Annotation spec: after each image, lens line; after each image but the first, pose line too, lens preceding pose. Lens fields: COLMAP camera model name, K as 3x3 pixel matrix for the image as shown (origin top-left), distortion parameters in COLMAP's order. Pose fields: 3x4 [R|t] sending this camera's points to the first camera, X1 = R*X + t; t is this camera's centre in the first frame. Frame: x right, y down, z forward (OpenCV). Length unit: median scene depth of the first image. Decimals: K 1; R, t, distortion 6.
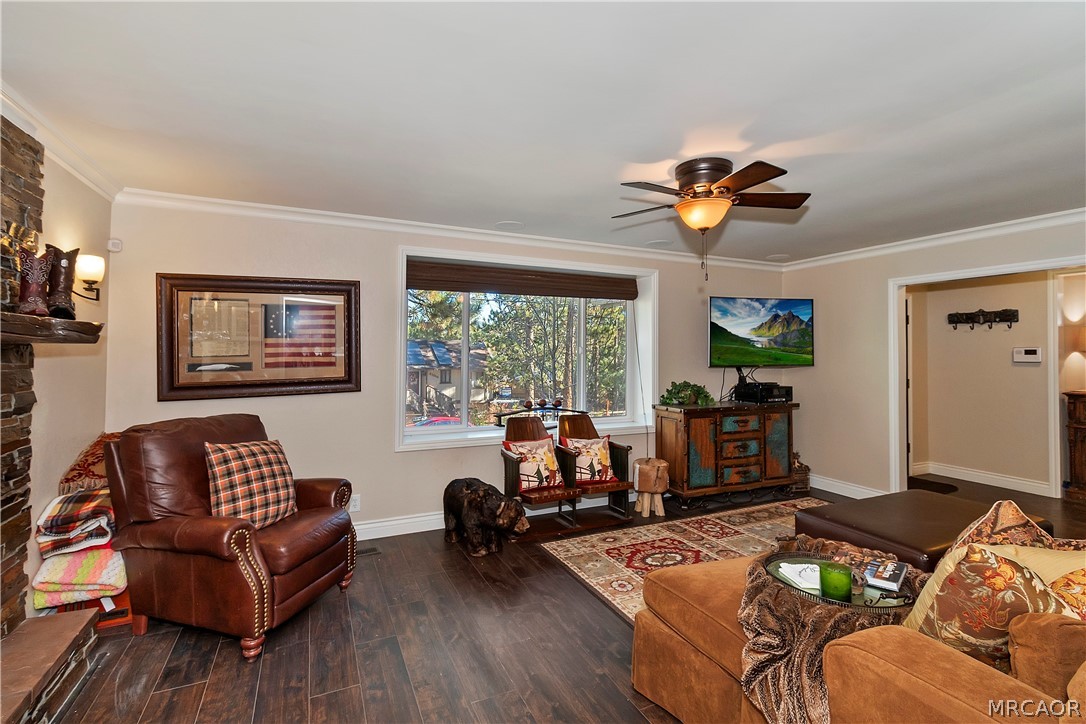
lens RADIAL K [[489.2, 0, 531.0], [0, 489.2, 336.4], [0, 0, 1]] dist [0.000796, -0.000073]
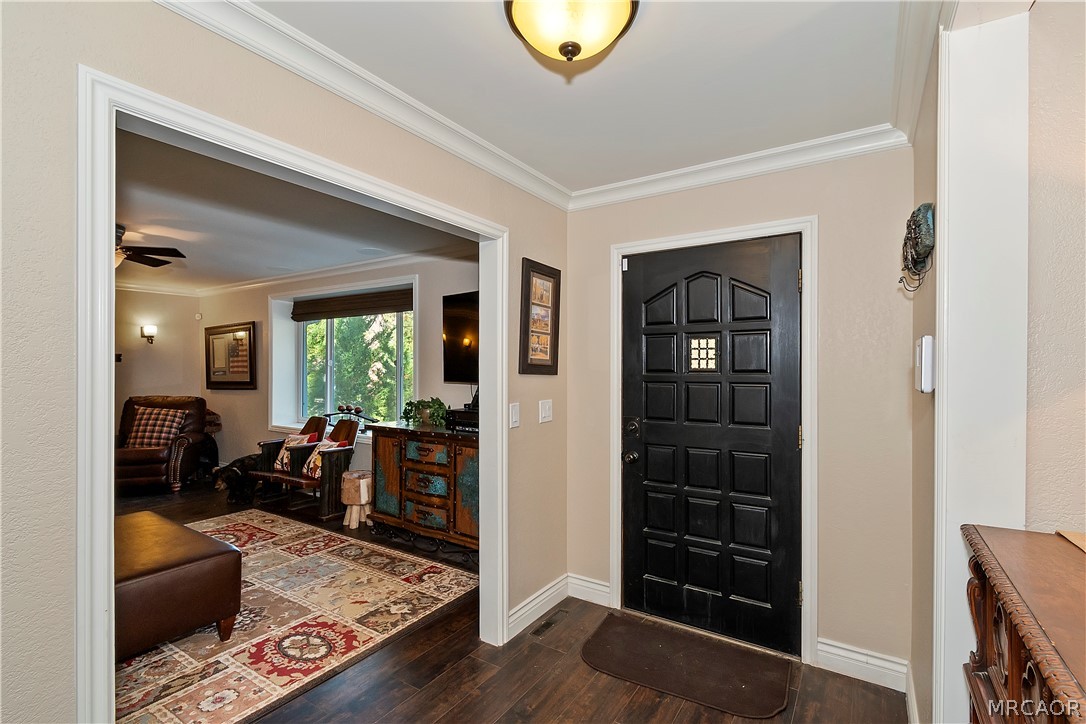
lens RADIAL K [[487.6, 0, 543.0], [0, 487.6, 362.0], [0, 0, 1]] dist [0.002280, 0.000063]
pose [[0.550616, -0.011262, -0.834683, 1.531525], [0.025113, 0.999680, 0.003078, 0.039939], [0.834381, -0.022656, 0.550723, 0.913219]]
